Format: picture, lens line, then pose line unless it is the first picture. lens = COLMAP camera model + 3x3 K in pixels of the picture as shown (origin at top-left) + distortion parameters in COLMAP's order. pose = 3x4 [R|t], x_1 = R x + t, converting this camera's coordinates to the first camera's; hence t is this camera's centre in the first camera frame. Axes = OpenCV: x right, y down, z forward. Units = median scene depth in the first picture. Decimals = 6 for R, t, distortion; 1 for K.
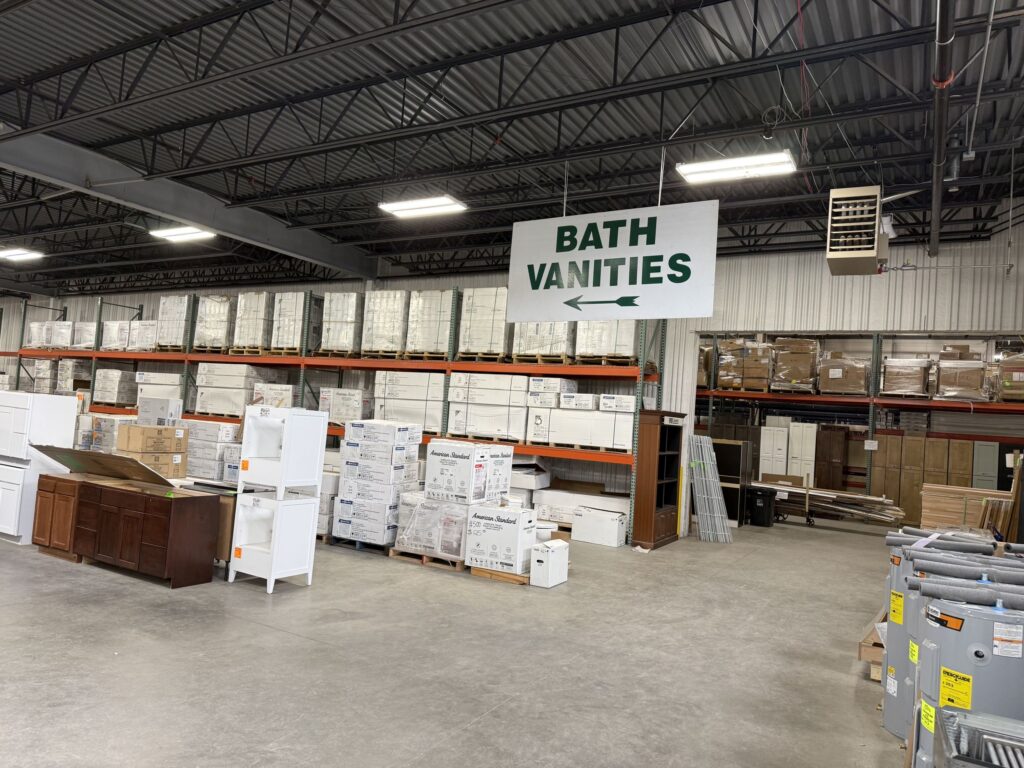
lens RADIAL K [[712.5, 0, 512.0], [0, 712.5, 384.0], [0, 0, 1]] dist [0.026631, -0.002323]
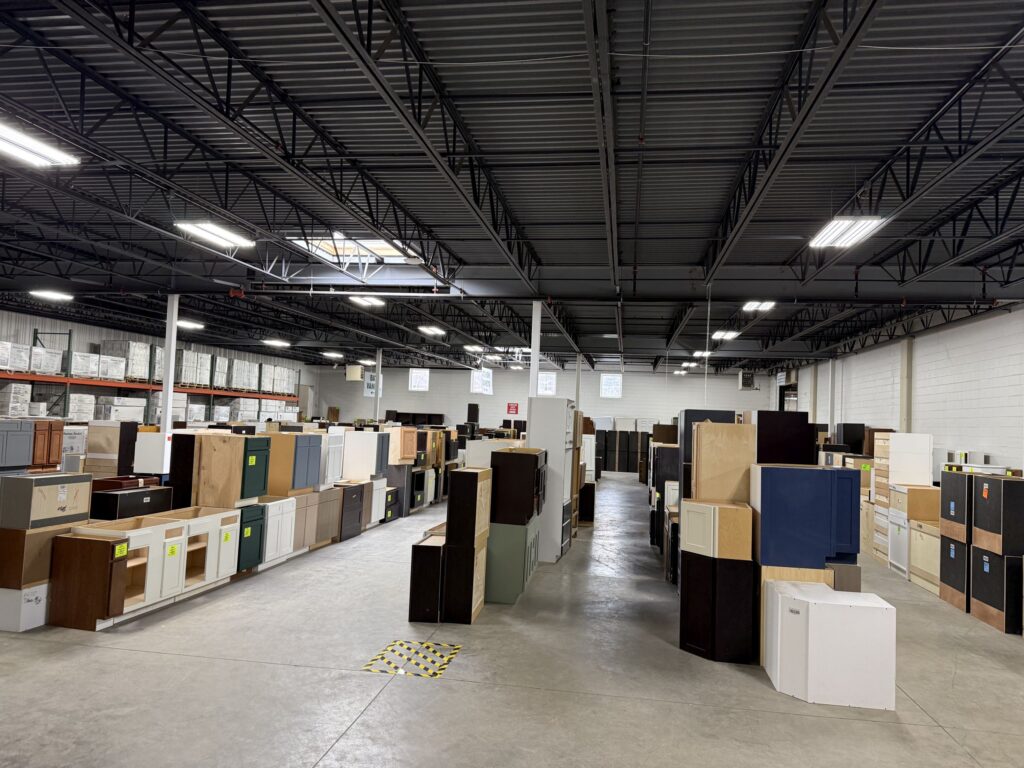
lens RADIAL K [[712.5, 0, 512.0], [0, 712.5, 384.0], [0, 0, 1]] dist [0.026631, -0.002323]
pose [[-0.364538, -0.021642, 0.930937, -2.370424], [-0.076579, 0.997040, -0.006809, -0.103058], [-0.928034, -0.073772, -0.365116, 0.973367]]
